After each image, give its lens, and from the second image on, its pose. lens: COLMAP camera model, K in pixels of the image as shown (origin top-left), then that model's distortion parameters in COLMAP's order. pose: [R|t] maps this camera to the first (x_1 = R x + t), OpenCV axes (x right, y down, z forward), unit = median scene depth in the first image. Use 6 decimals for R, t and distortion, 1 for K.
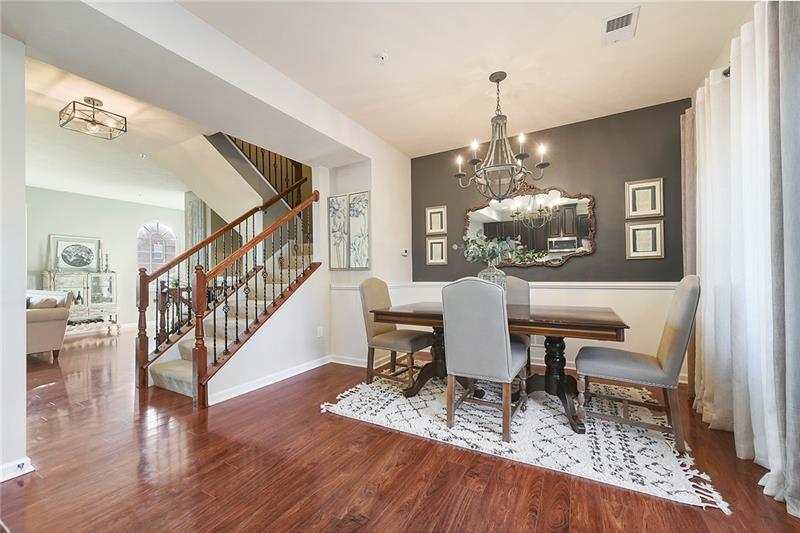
lens RADIAL K [[317.1, 0, 405.9], [0, 317.1, 267.1], [0, 0, 1]] dist [0.000704, 0.000101]
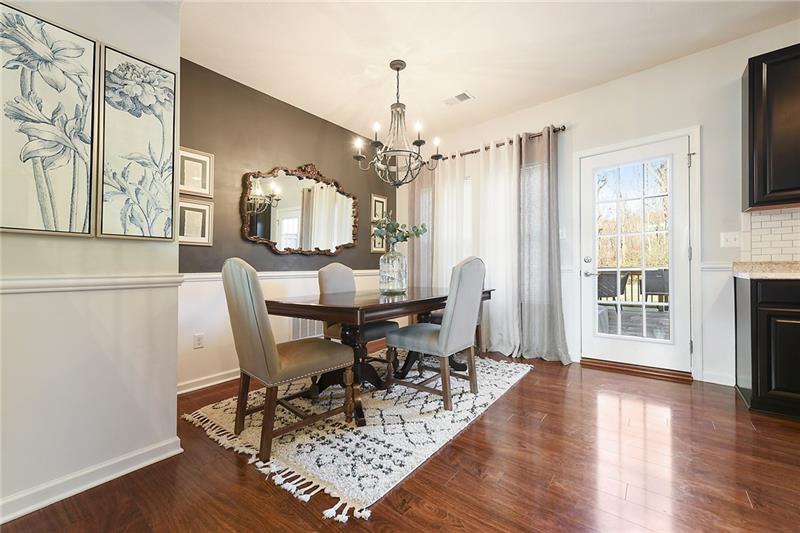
lens RADIAL K [[317.1, 0, 405.9], [0, 317.1, 267.1], [0, 0, 1]] dist [0.000704, 0.000101]
pose [[0.166904, 0.015972, 0.985844, -0.702082], [-0.006816, 0.999864, -0.015045, 0.066220], [-0.985950, -0.004209, 0.166990, 0.801581]]
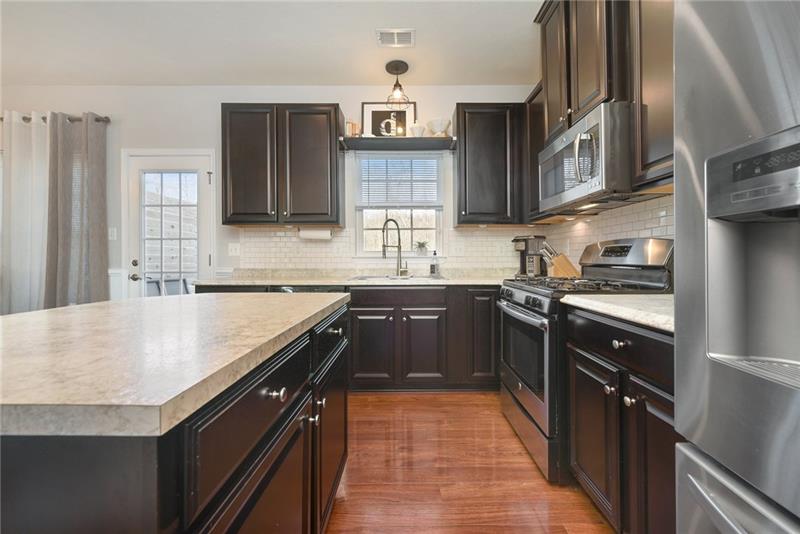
lens RADIAL K [[331.5, 0, 403.1], [0, 331.5, 260.4], [0, 0, 1]] dist [-0.001185, -0.000129]
pose [[-0.505795, 0.009180, 0.862605, -0.938715], [-0.014952, 0.999700, -0.019406, 0.015211], [-0.862524, -0.022714, -0.505506, 0.098096]]
